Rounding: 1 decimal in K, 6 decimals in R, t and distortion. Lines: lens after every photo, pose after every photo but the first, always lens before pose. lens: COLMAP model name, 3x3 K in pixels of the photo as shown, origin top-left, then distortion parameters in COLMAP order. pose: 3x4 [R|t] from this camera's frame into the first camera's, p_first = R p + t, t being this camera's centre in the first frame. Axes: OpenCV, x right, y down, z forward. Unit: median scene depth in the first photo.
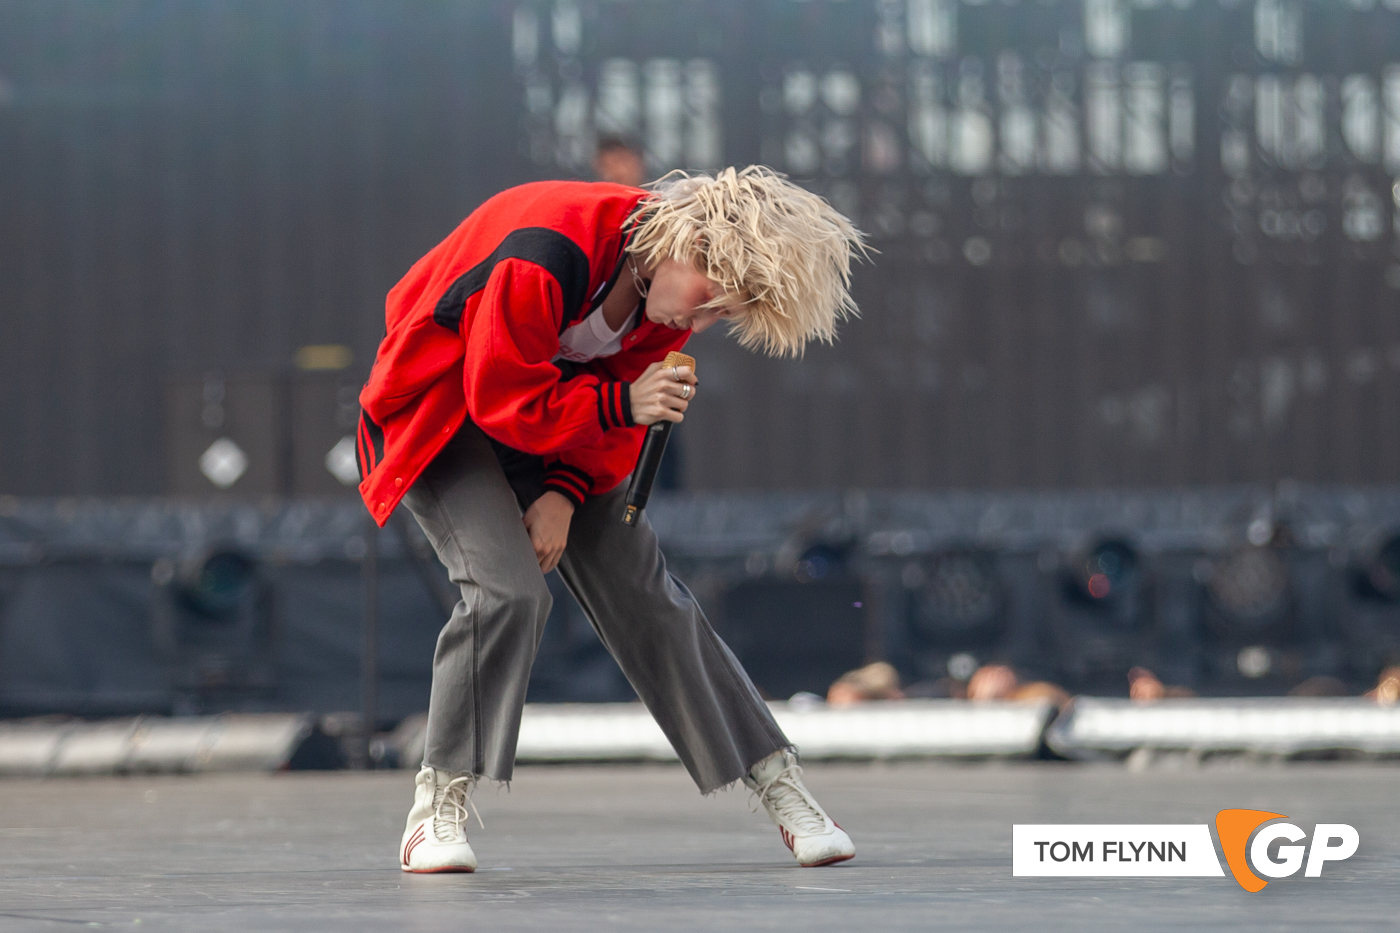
lens RADIAL K [[10067.6, 0, 709.5], [0, 10067.6, 473.3], [0, 0, 1]] dist [0.254774, 0.000000]
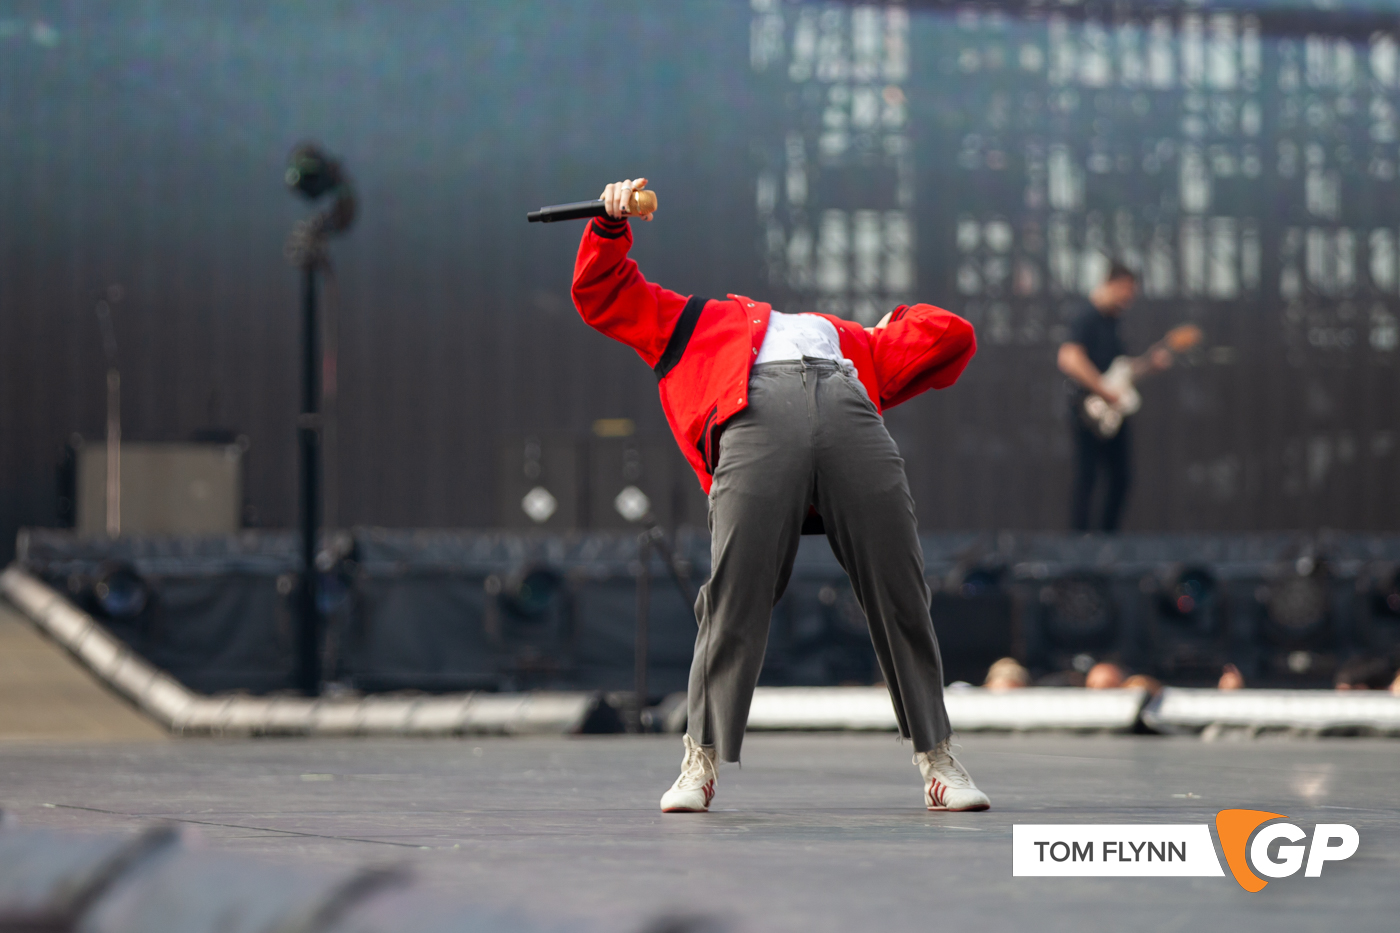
lens RADIAL K [[10067.6, 0, 687.8], [0, 10067.6, 451.6], [0, 0, 1]] dist [0.254774, 0.000000]
pose [[0.999867, 0.012301, 0.010718, -0.042769], [-0.012263, 0.999918, -0.003571, -0.003602], [-0.010761, 0.003440, 0.999936, -0.351475]]
